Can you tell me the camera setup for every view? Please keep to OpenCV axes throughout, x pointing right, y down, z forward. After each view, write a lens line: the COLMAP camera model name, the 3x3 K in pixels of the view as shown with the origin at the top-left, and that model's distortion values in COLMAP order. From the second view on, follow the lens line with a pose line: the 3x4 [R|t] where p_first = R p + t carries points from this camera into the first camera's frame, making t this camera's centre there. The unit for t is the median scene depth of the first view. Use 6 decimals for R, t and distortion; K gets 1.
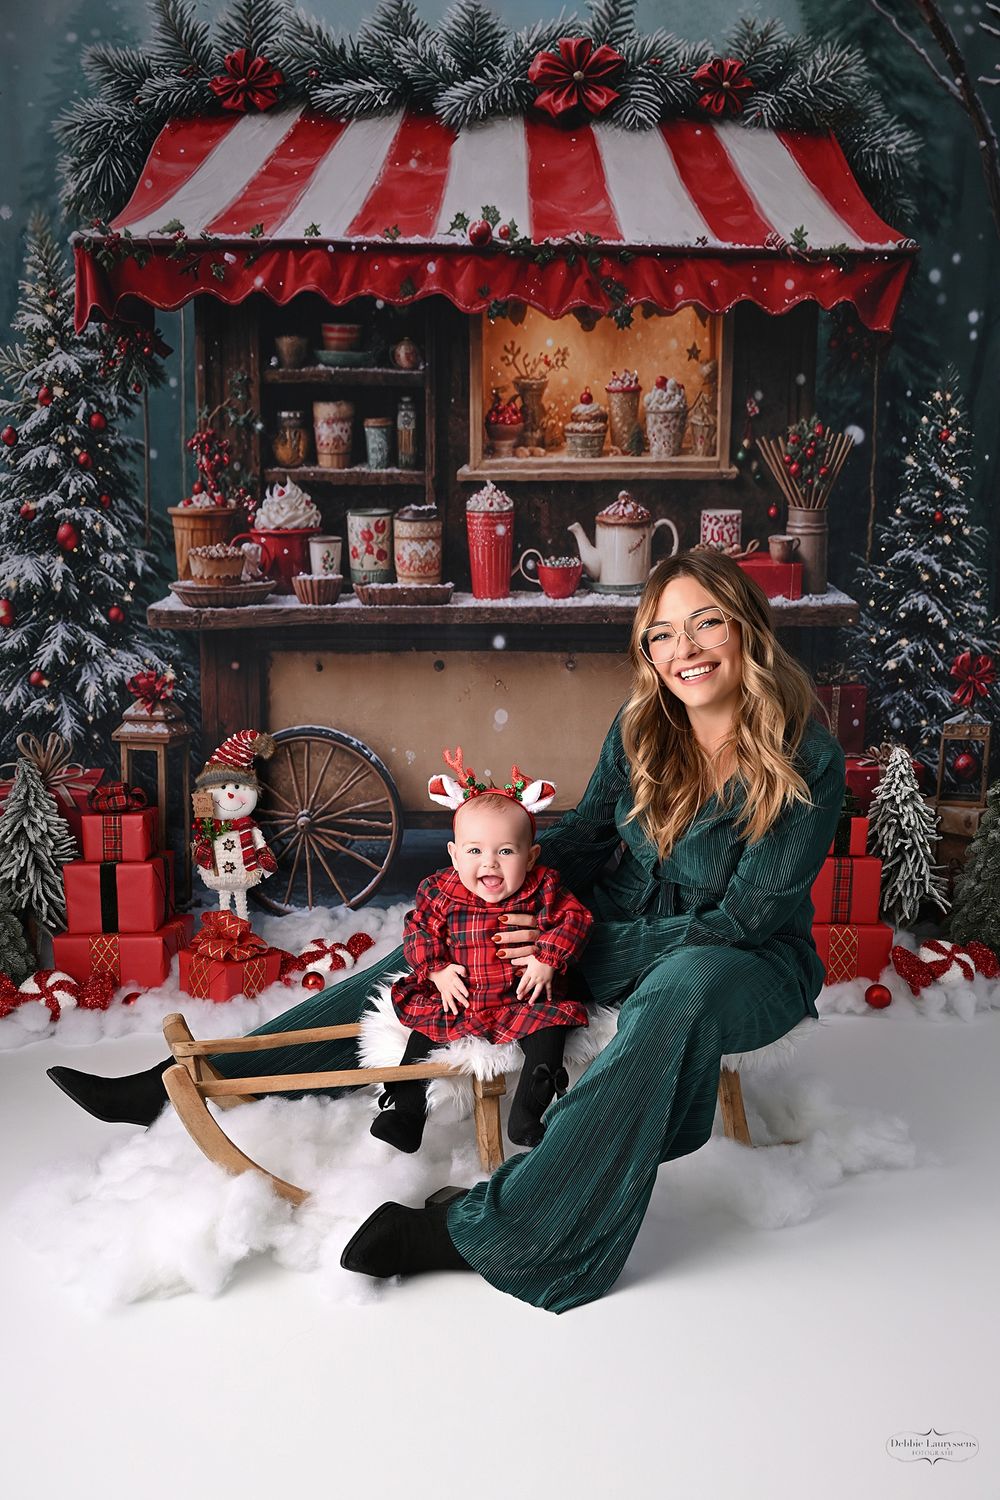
lens RADIAL K [[1144.6, 0, 489.3], [0, 1144.6, 780.0], [0, 0, 1]] dist [-0.005259, 0.005458]
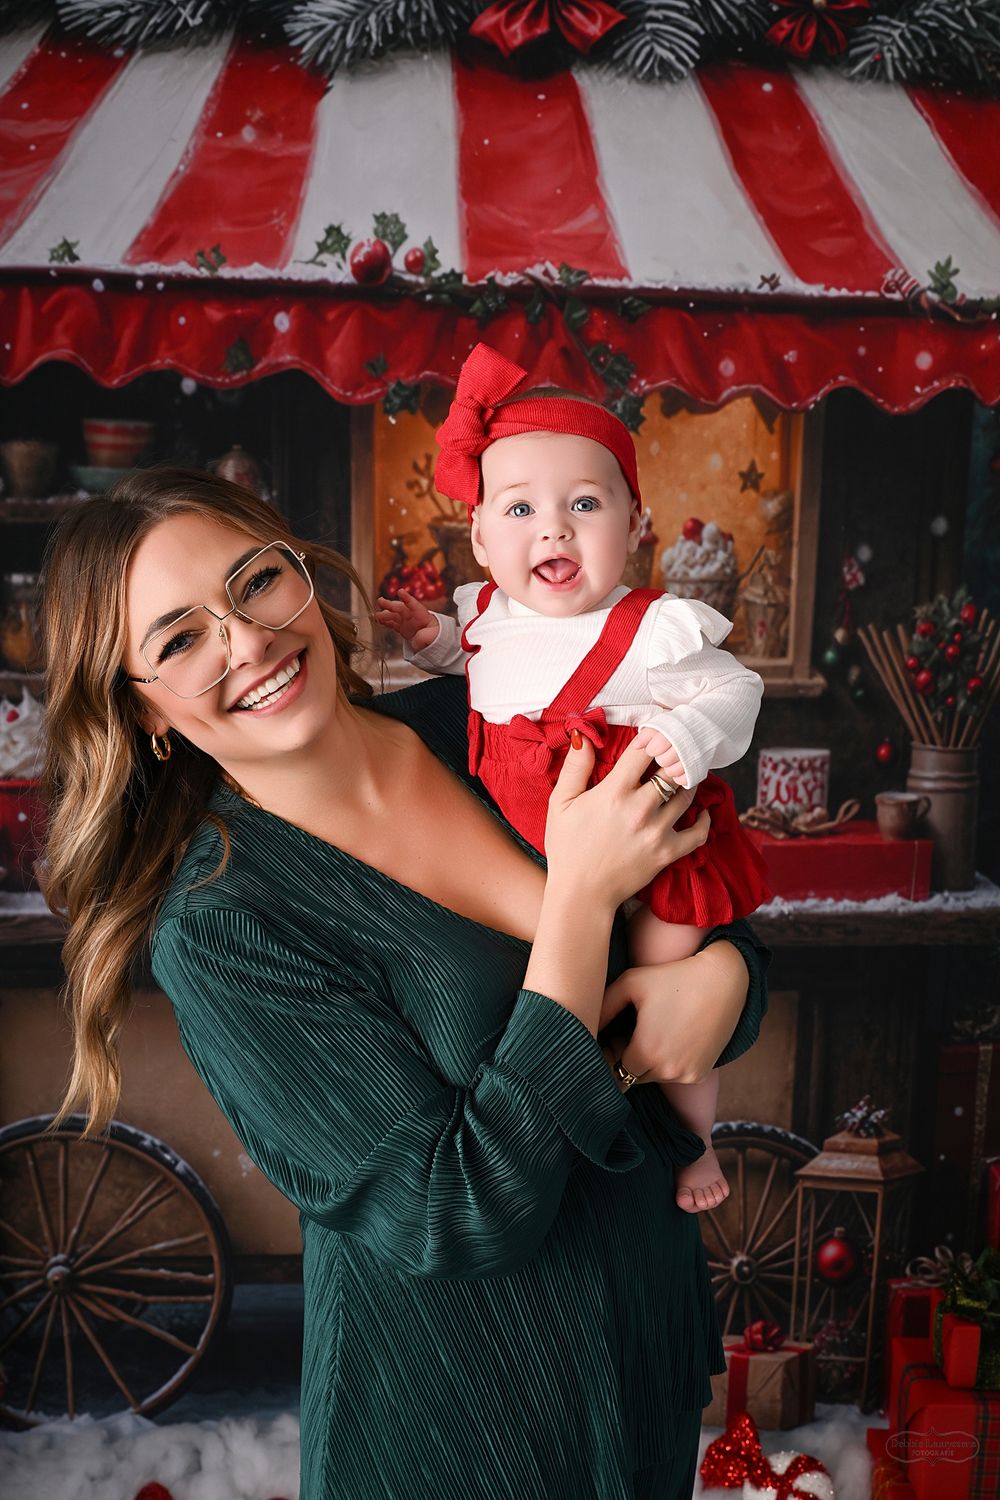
lens RADIAL K [[1715.5, 0, 504.1], [0, 1715.5, 740.4], [0, 0, 1]] dist [0.004998, 0.000000]
pose [[0.999454, 0.009740, 0.031577, 0.032134], [-0.011508, 0.998348, 0.056293, -0.291388], [-0.030977, -0.056626, 0.997915, 0.155894]]
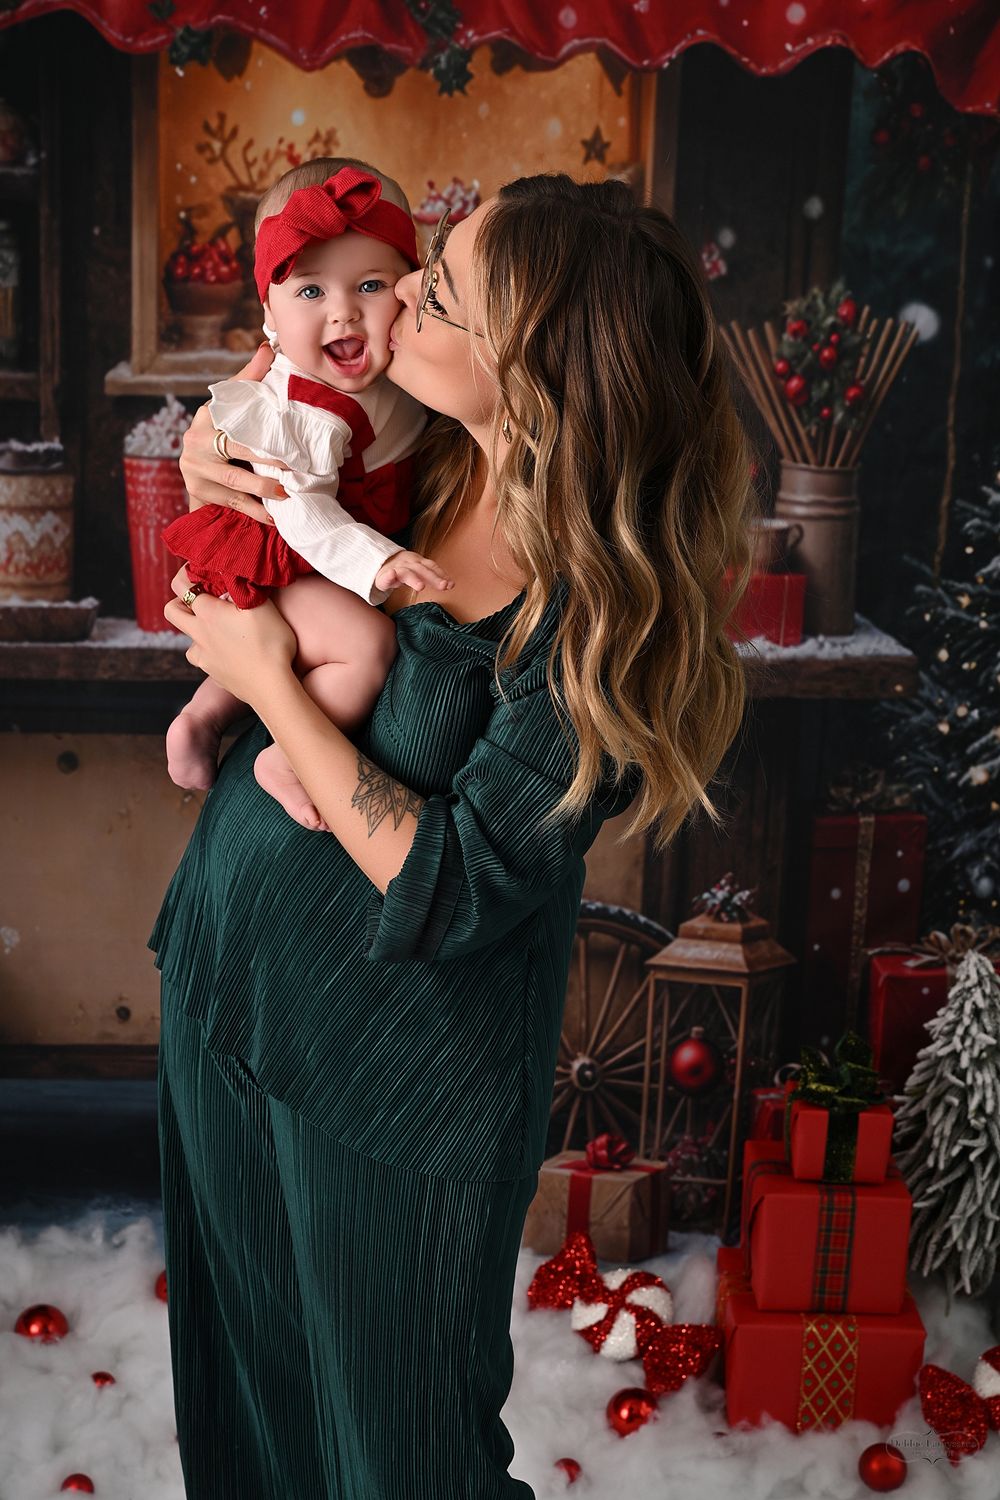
lens RADIAL K [[2674.1, 0, 504.9], [0, 2674.1, 753.2], [0, 0, 1]] dist [0.003596, 0.000000]
pose [[0.998606, 0.022252, 0.047864, 0.091583], [-0.027757, 0.992671, 0.117616, -0.250997], [-0.044896, -0.118780, 0.991905, -0.156673]]
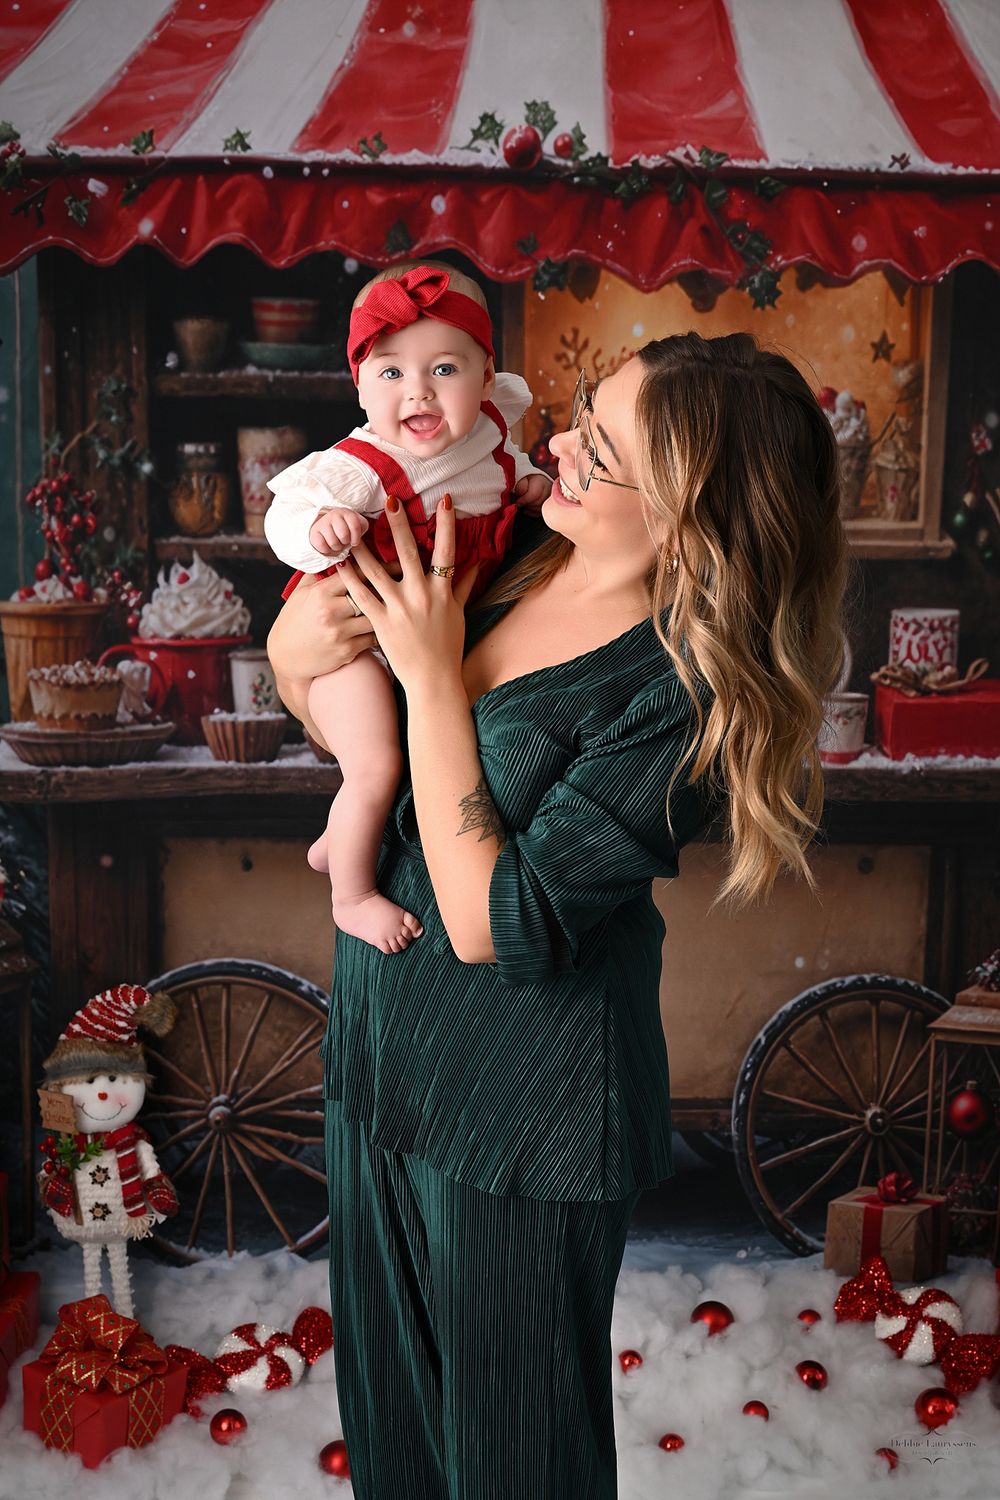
lens RADIAL K [[2220.9, 0, 502.8], [0, 2220.9, 745.7], [0, 0, 1]] dist [0.006679, 0.000000]
pose [[0.999868, 0.009420, -0.013238, 0.000189], [-0.008581, 0.998034, 0.062079, -0.239120], [0.013797, -0.061957, 0.997983, -0.157153]]
